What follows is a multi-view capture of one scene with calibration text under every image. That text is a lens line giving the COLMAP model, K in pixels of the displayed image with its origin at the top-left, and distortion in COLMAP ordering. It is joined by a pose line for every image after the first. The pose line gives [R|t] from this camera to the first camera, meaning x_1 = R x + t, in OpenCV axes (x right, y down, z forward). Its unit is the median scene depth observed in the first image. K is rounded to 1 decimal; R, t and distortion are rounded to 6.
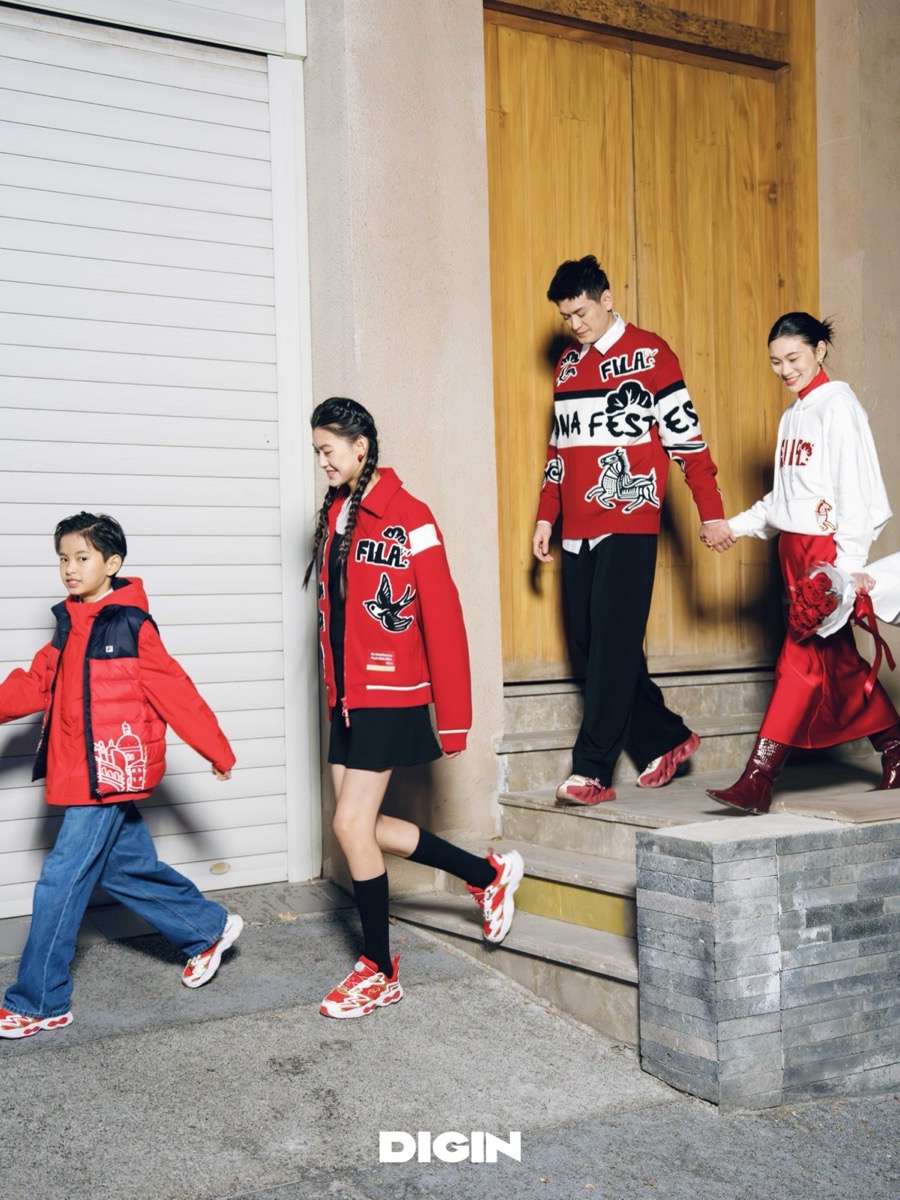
lens RADIAL K [[1649.2, 0, 450.5], [0, 1649.2, 592.9], [0, 0, 1]] dist [0.089296, 0.000000]
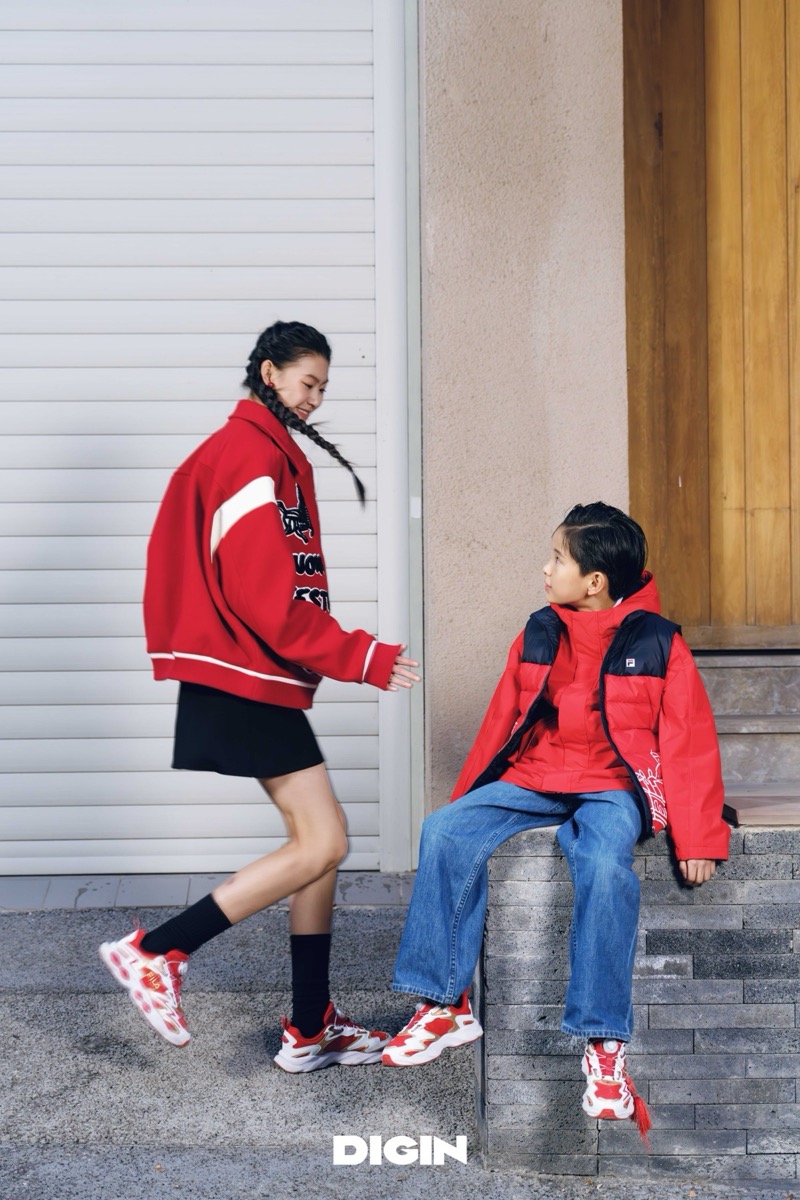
lens RADIAL K [[2035.2, 0, 400.2], [0, 2035.2, 597.0], [0, 0, 1]] dist [0.009967, 0.000000]
pose [[0.852004, 0.011895, -0.523400, 0.569654], [-0.006949, 0.999911, 0.011413, 0.025614], [0.523489, -0.006087, 0.852011, 0.135226]]
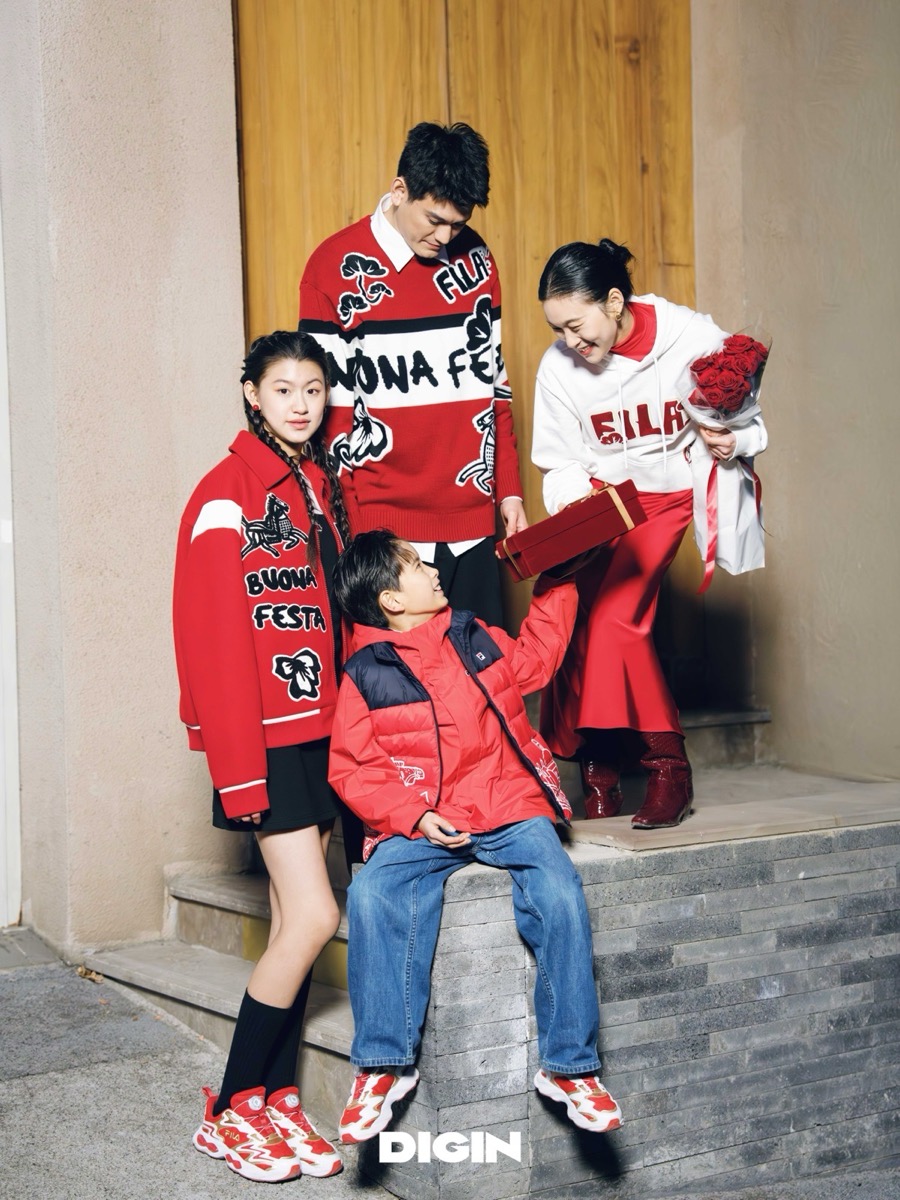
lens RADIAL K [[2009.3, 0, 449.4], [0, 2009.3, 605.5], [0, 0, 1]] dist [0.170536, 0.000000]
pose [[0.999790, -0.001837, 0.020397, 0.132256], [0.001432, 0.999801, 0.019873, 0.003536], [-0.020429, -0.019840, 0.999594, 0.049630]]
